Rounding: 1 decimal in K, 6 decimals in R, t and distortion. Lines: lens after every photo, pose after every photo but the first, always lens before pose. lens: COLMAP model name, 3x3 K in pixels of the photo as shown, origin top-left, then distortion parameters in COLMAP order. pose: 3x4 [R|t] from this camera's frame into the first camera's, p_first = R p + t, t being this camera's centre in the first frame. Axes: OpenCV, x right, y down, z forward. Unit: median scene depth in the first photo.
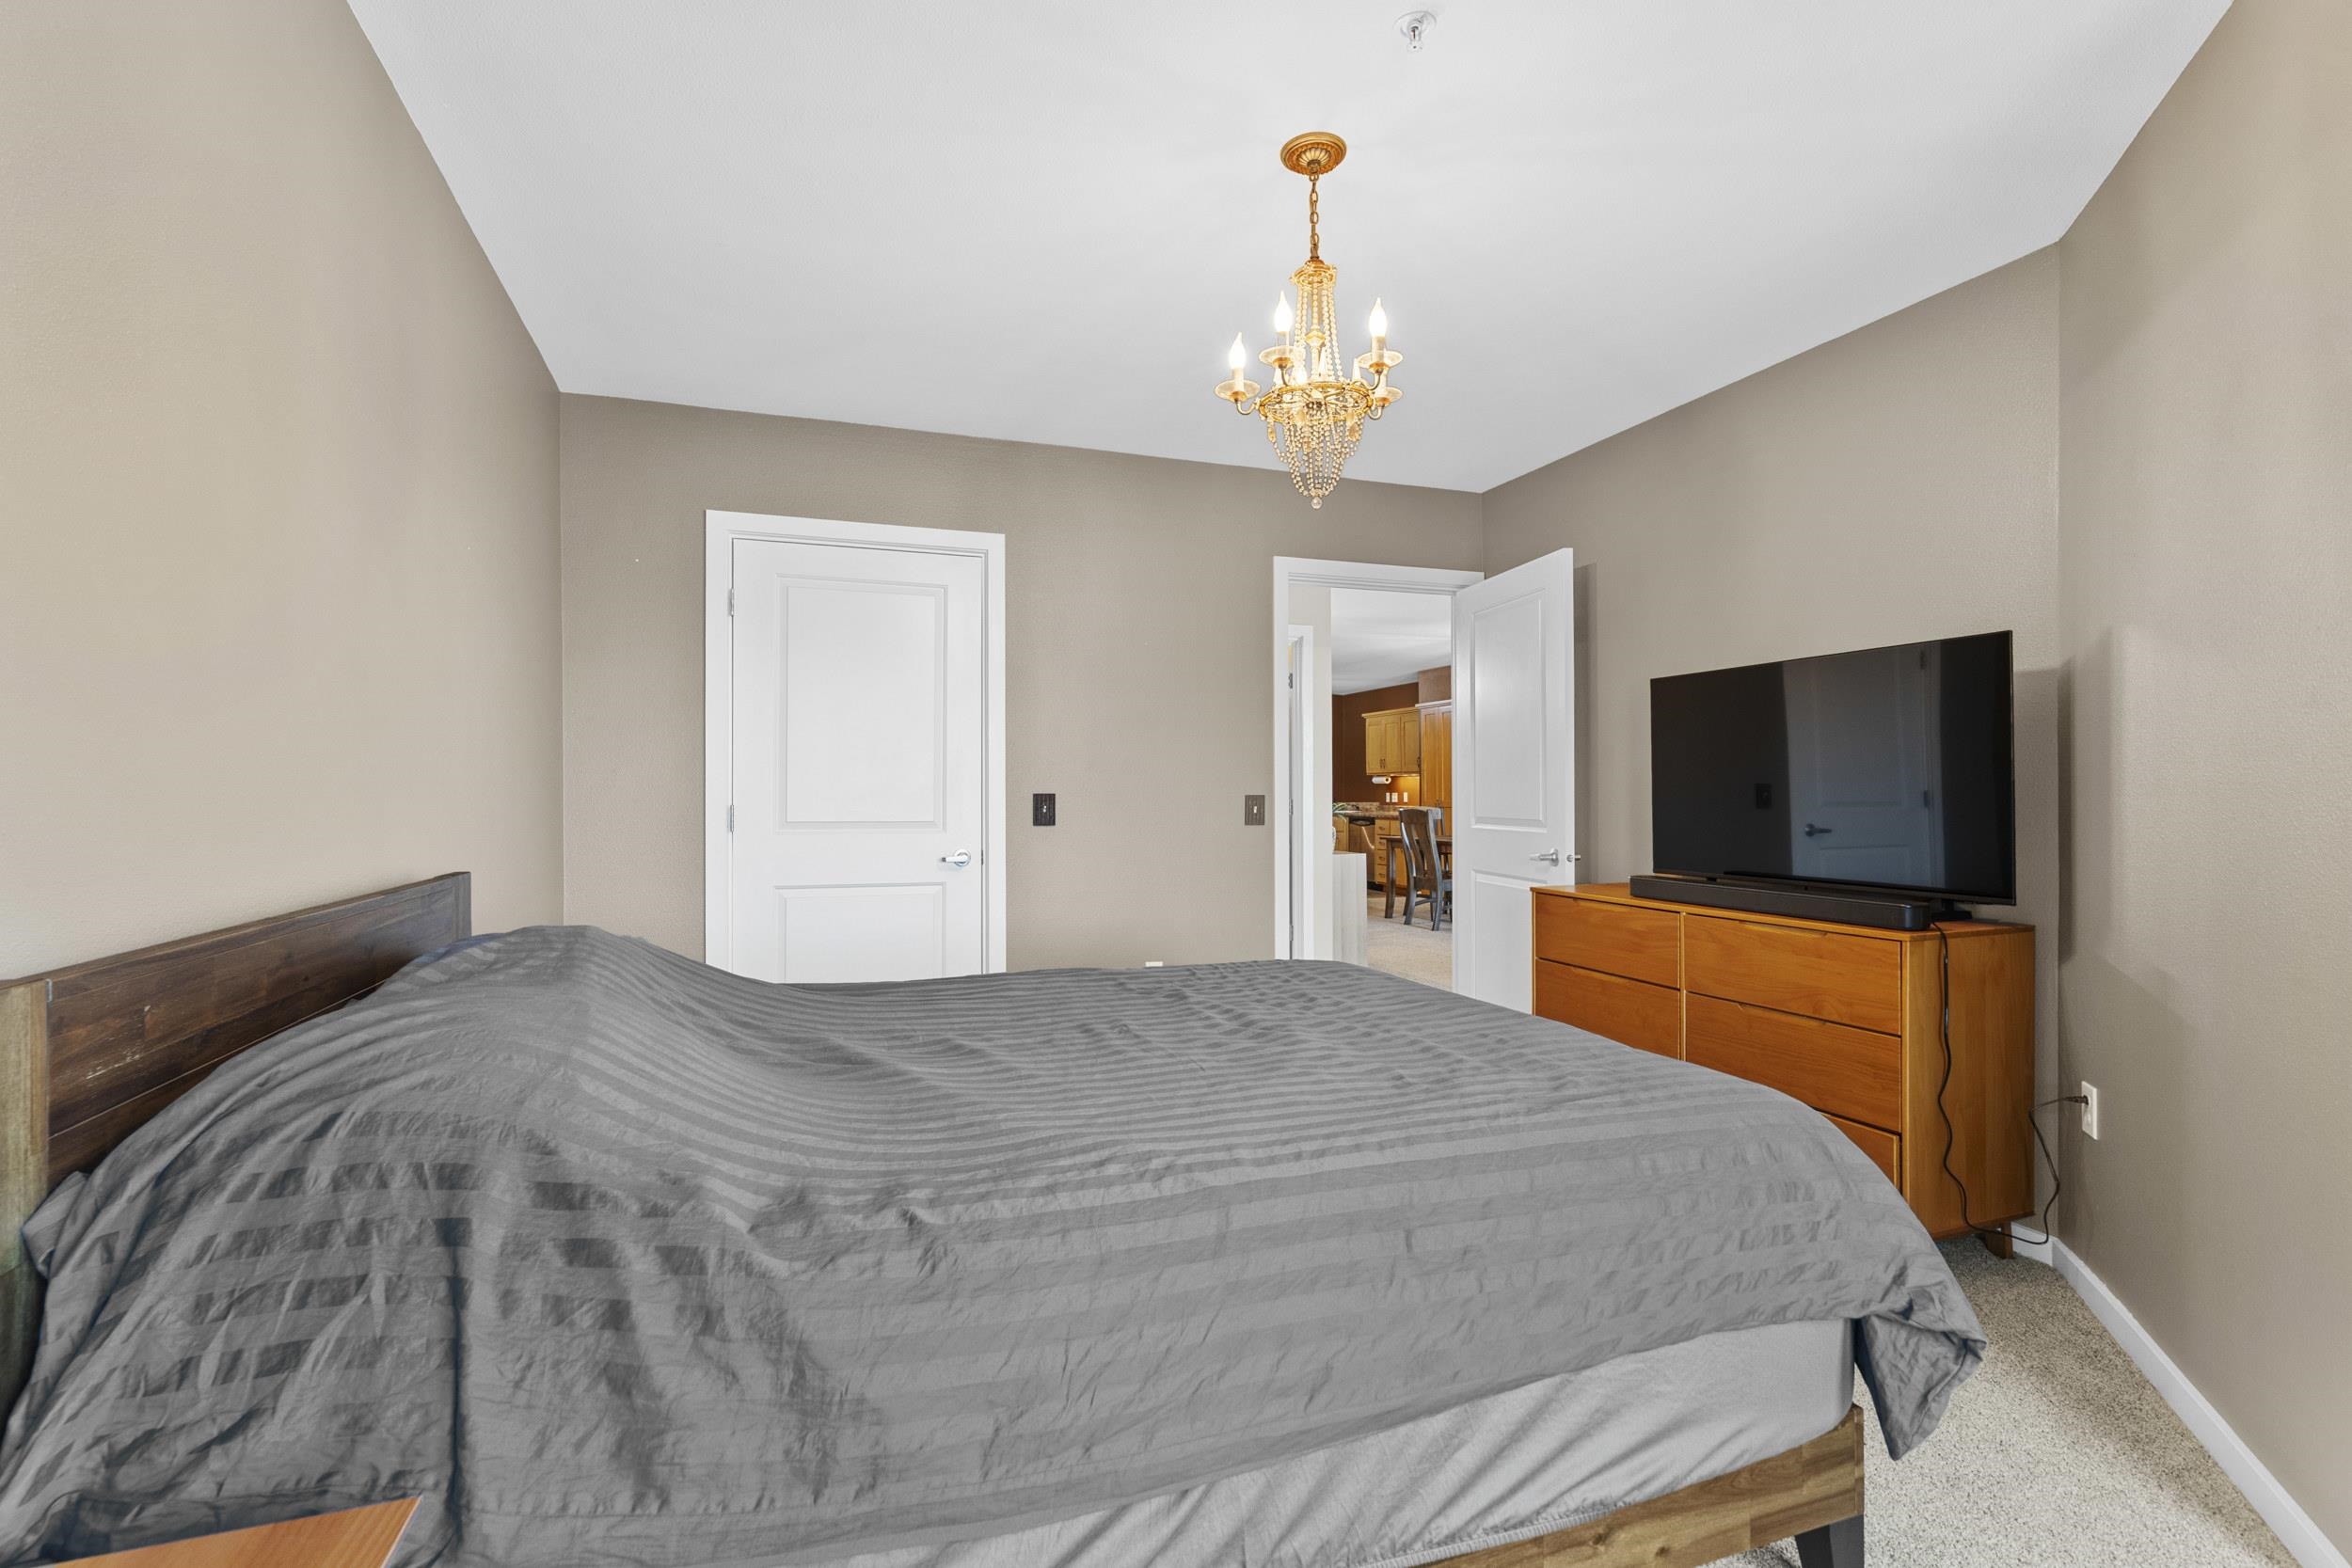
lens RADIAL K [[1062.2, 0, 1164.7], [0, 1062.2, 779.5], [0, 0, 1]] dist [-0.008892, 0.003829]
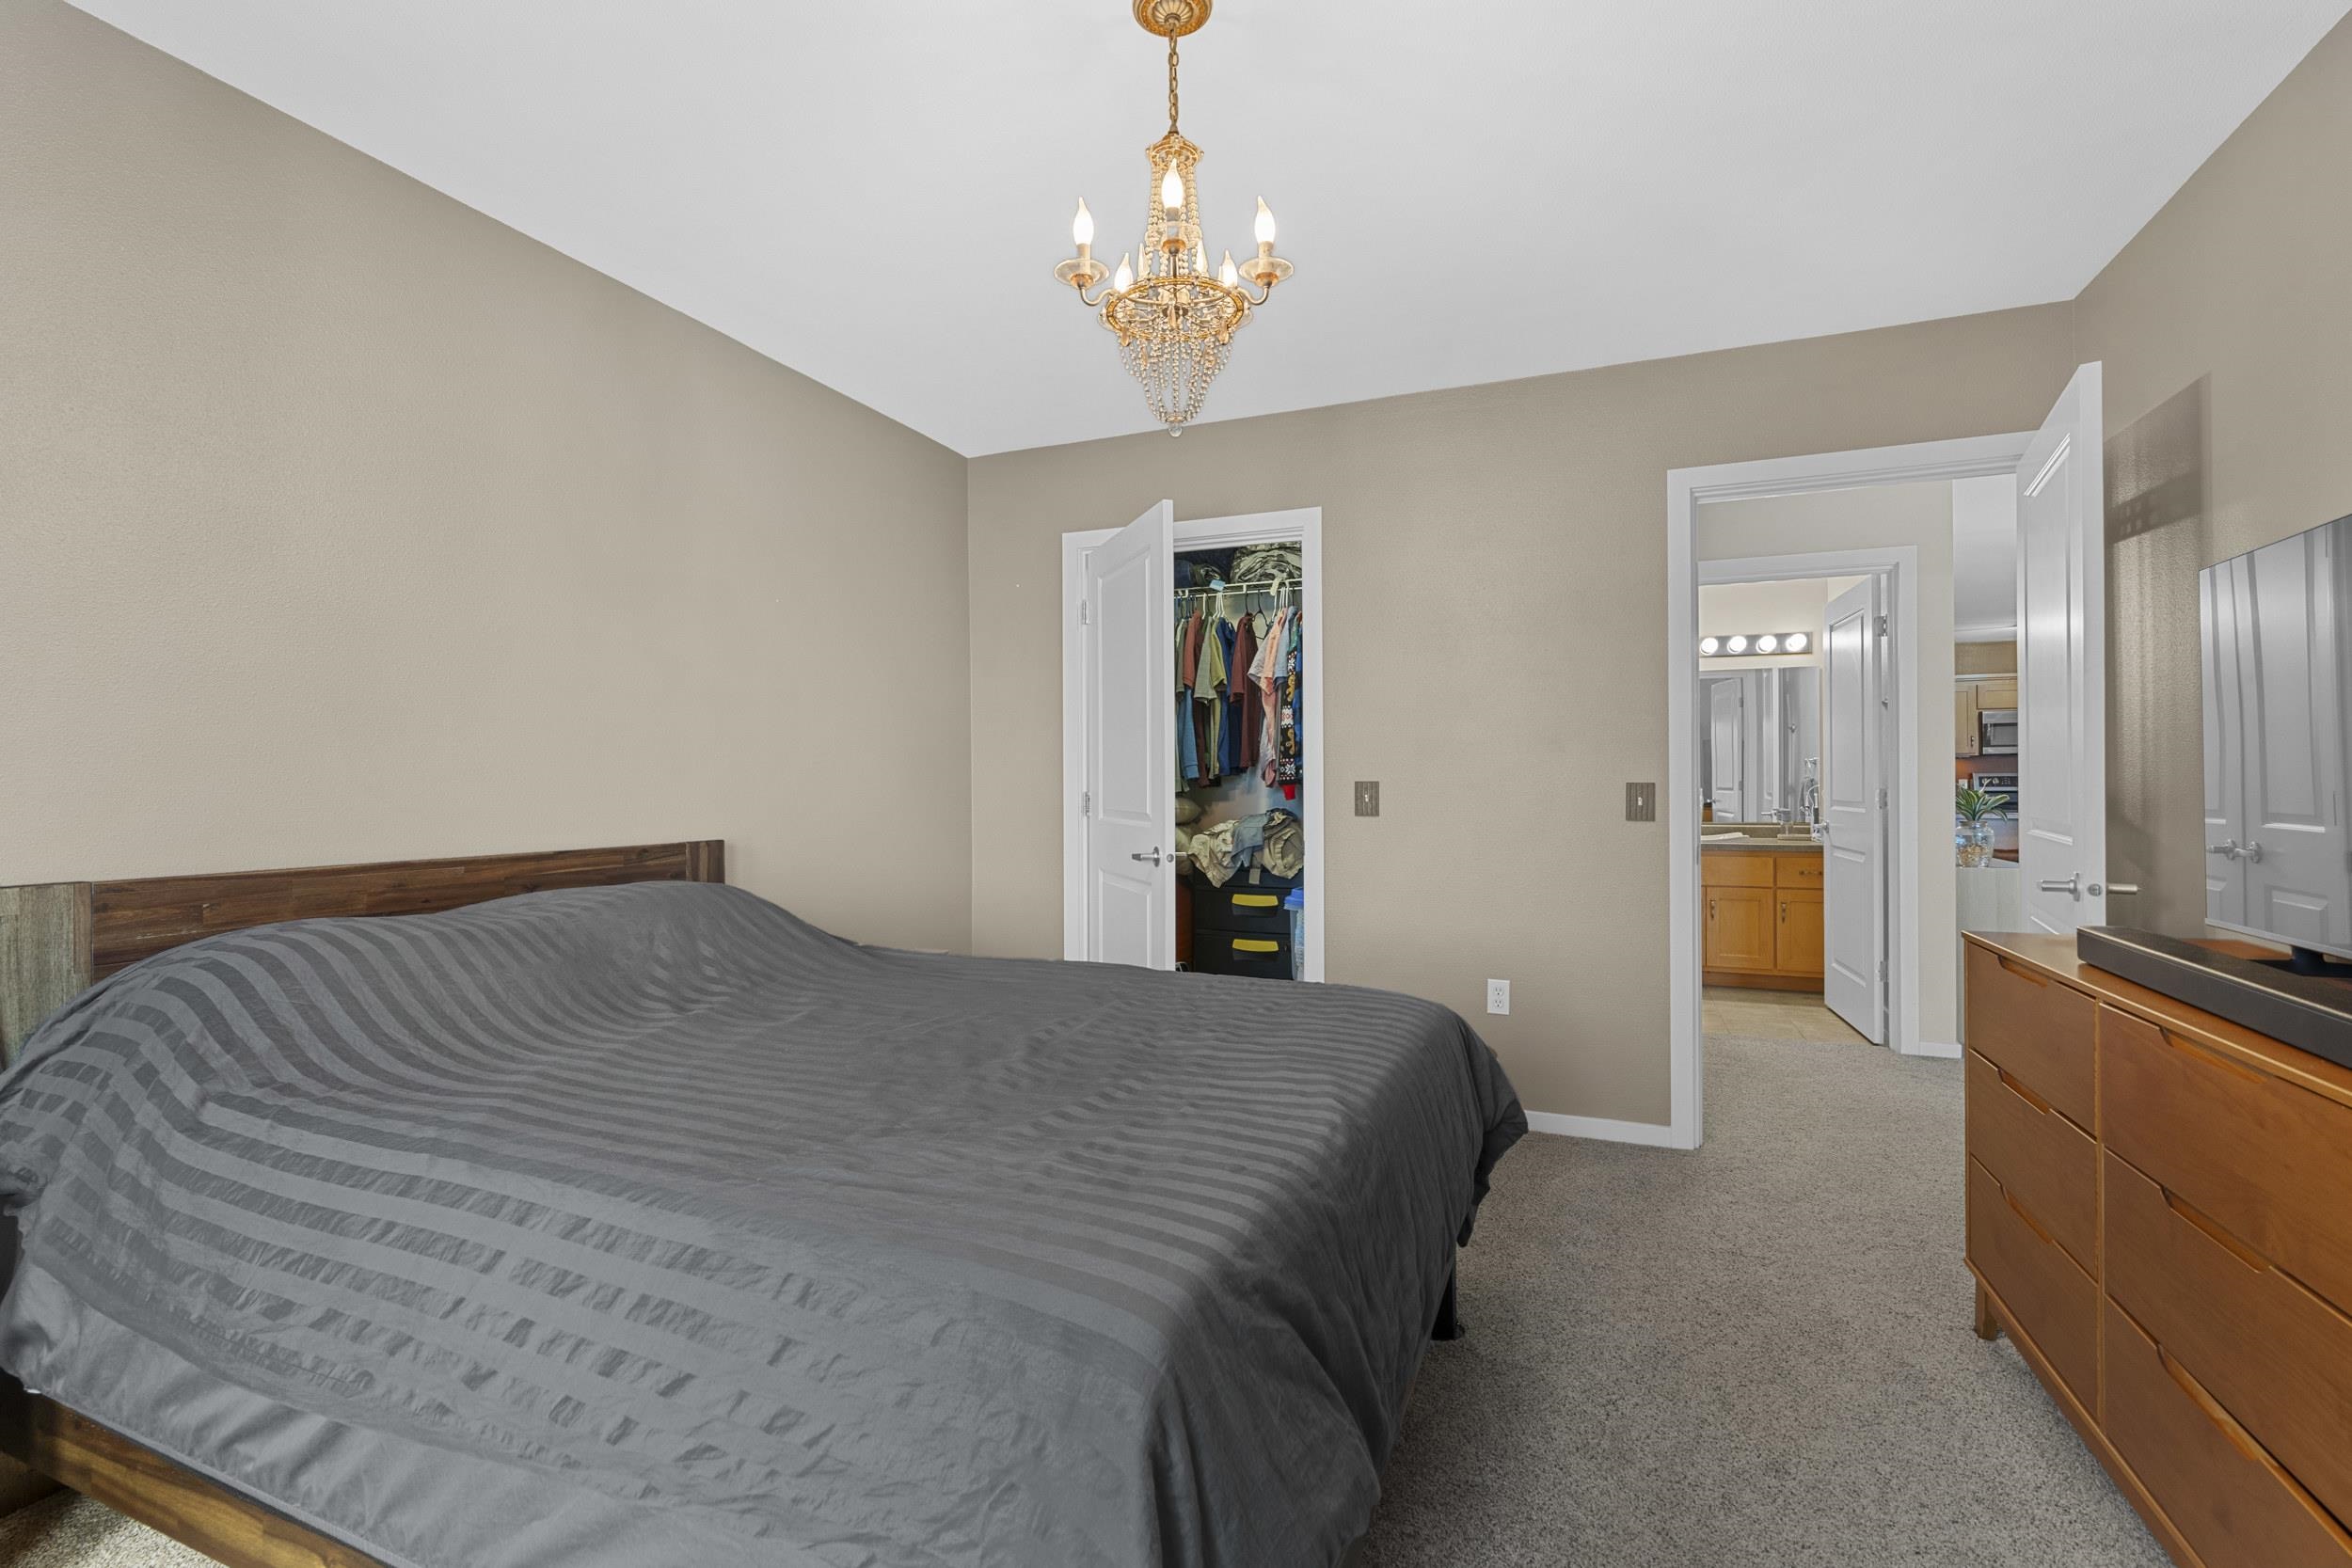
lens RADIAL K [[1051.8, 0, 1176.0], [0, 1051.8, 784.0], [0, 0, 1]] dist [-0.012892, 0.000019]
pose [[0.736625, 0.000035, -0.676302, 0.411555], [0.012420, 0.999831, 0.013580, 0.001101], [0.676188, -0.018403, 0.736500, 0.235447]]
